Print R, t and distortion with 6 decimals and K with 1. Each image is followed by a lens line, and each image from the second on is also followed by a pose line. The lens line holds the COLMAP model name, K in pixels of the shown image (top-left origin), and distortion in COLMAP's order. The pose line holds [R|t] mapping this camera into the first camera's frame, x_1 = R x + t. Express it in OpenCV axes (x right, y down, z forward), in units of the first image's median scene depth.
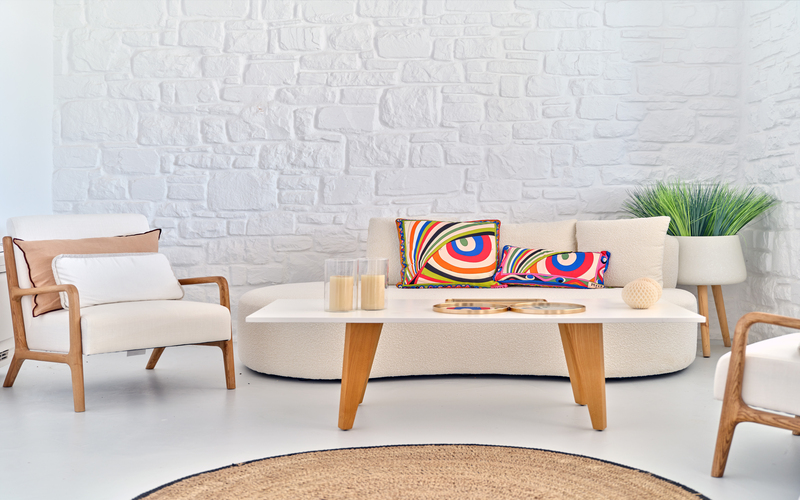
lens RADIAL K [[995.1, 0, 400.2], [0, 995.1, 249.1], [0, 0, 1]] dist [-0.031302, 0.000000]
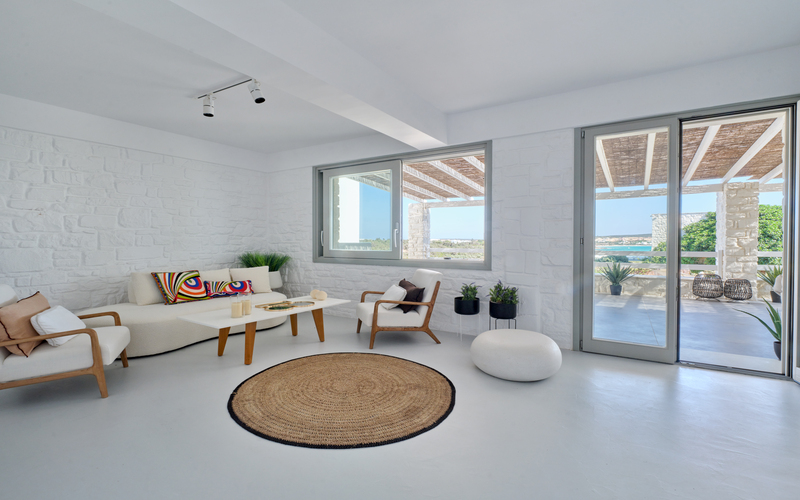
lens RADIAL K [[374.6, 0, 400.5], [0, 374.6, 249.1], [0, 0, 1]] dist [-0.001268, -0.000245]
pose [[0.539900, -0.014185, 0.841610, -0.356177], [0.034244, 0.999400, -0.005123, -0.052986], [-0.841032, 0.031586, 0.540062, 0.098342]]
